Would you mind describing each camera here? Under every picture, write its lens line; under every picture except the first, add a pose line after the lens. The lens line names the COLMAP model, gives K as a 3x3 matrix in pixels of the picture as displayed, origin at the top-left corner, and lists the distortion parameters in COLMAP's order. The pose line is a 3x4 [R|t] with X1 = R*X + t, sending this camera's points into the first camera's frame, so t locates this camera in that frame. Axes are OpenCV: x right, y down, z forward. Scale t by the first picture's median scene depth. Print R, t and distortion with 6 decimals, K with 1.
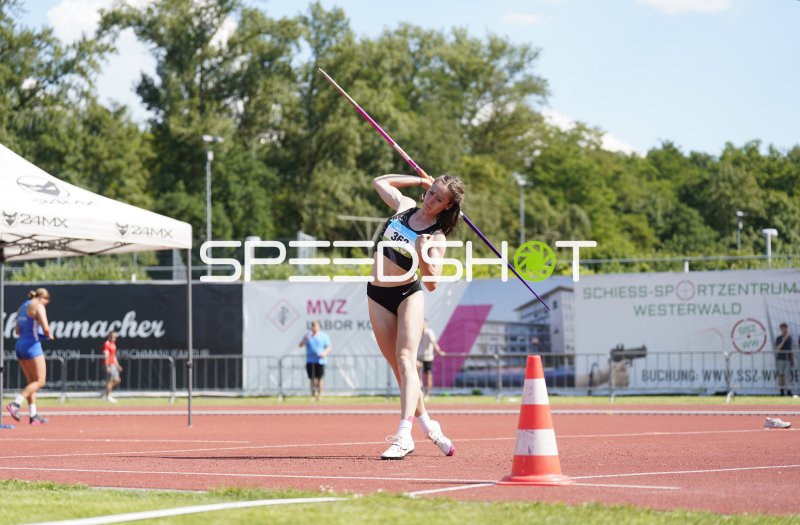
lens RADIAL K [[2007.4, 0, 400.7], [0, 2007.4, 273.9], [0, 0, 1]] dist [0.524767, -4.839614]
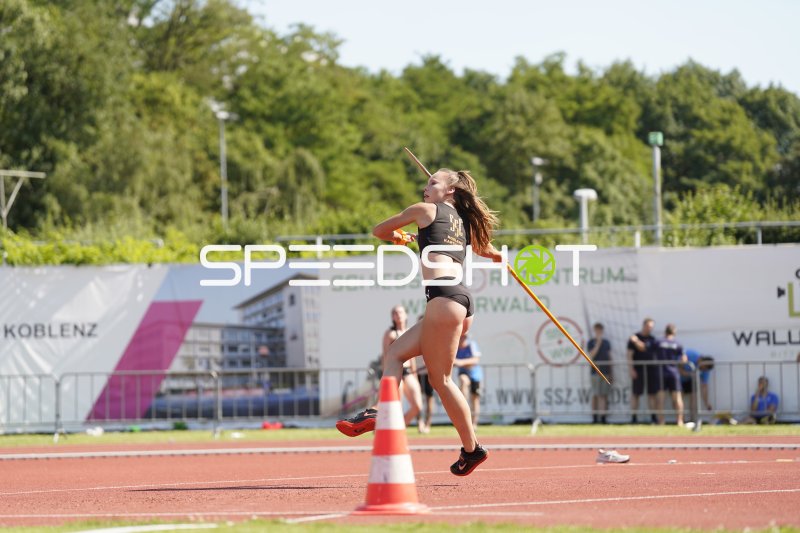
lens RADIAL K [[2359.5, 0, 403.7], [0, 2359.5, 267.7], [0, 0, 1]] dist [0.659759, -0.338631]
pose [[0.995934, -0.004134, 0.089987, 0.042704], [0.004665, 0.999973, -0.005684, 0.009371], [-0.089961, 0.006081, 0.995927, 0.175713]]
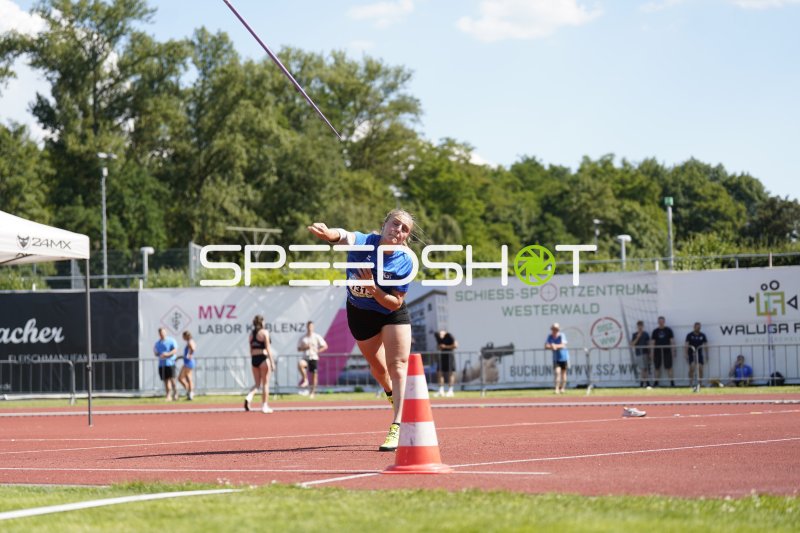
lens RADIAL K [[1890.3, 0, 377.8], [0, 1890.3, 267.0], [0, 0, 1]] dist [0.166507, -0.511073]
pose [[0.998693, -0.012036, 0.049664, -0.001206], [0.012366, 0.999903, -0.006342, -0.000038], [-0.049583, 0.006948, 0.998746, -0.010481]]
